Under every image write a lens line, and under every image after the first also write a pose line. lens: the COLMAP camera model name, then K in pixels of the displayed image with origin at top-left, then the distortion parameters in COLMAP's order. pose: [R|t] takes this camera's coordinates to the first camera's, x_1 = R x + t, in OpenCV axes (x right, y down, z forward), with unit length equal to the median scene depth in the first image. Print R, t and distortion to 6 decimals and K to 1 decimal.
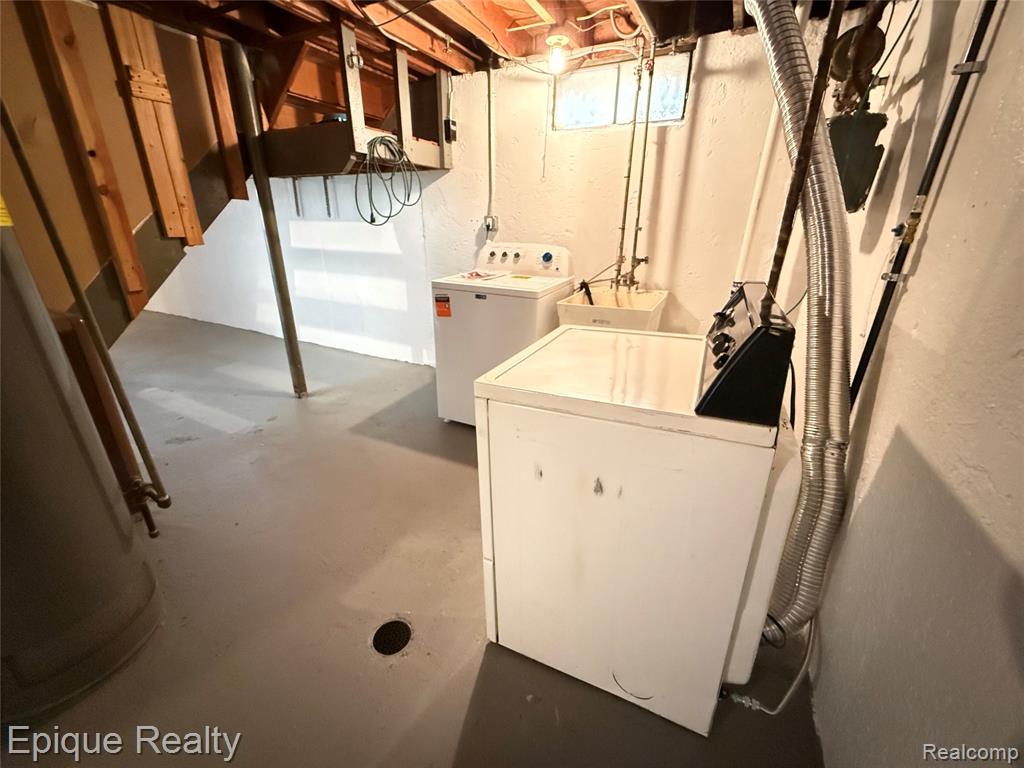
lens RADIAL K [[418.5, 0, 512.0], [0, 418.5, 384.0], [0, 0, 1]] dist [0.000450, 0.000194]
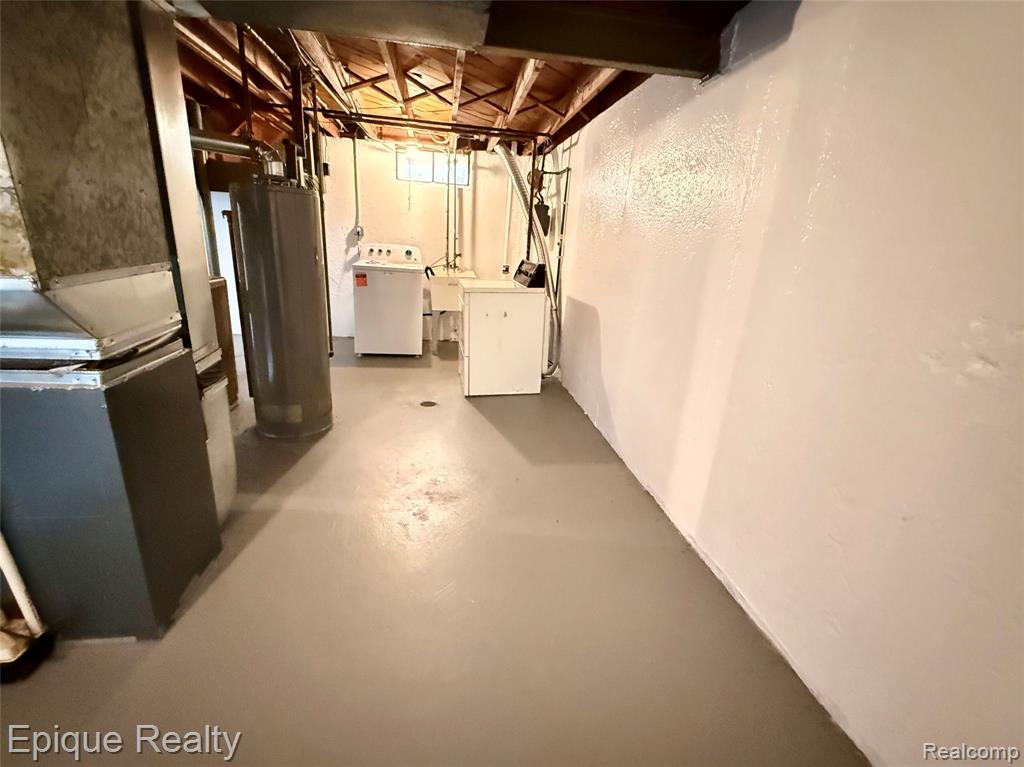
lens RADIAL K [[418.5, 0, 512.0], [0, 418.5, 383.5], [0, 0, 1]] dist [0.000450, 0.000194]
pose [[0.812218, -0.156472, 0.561978, -0.711896], [0.163801, 0.985772, 0.037729, 0.271942], [-0.559885, 0.061408, 0.826292, -0.737833]]
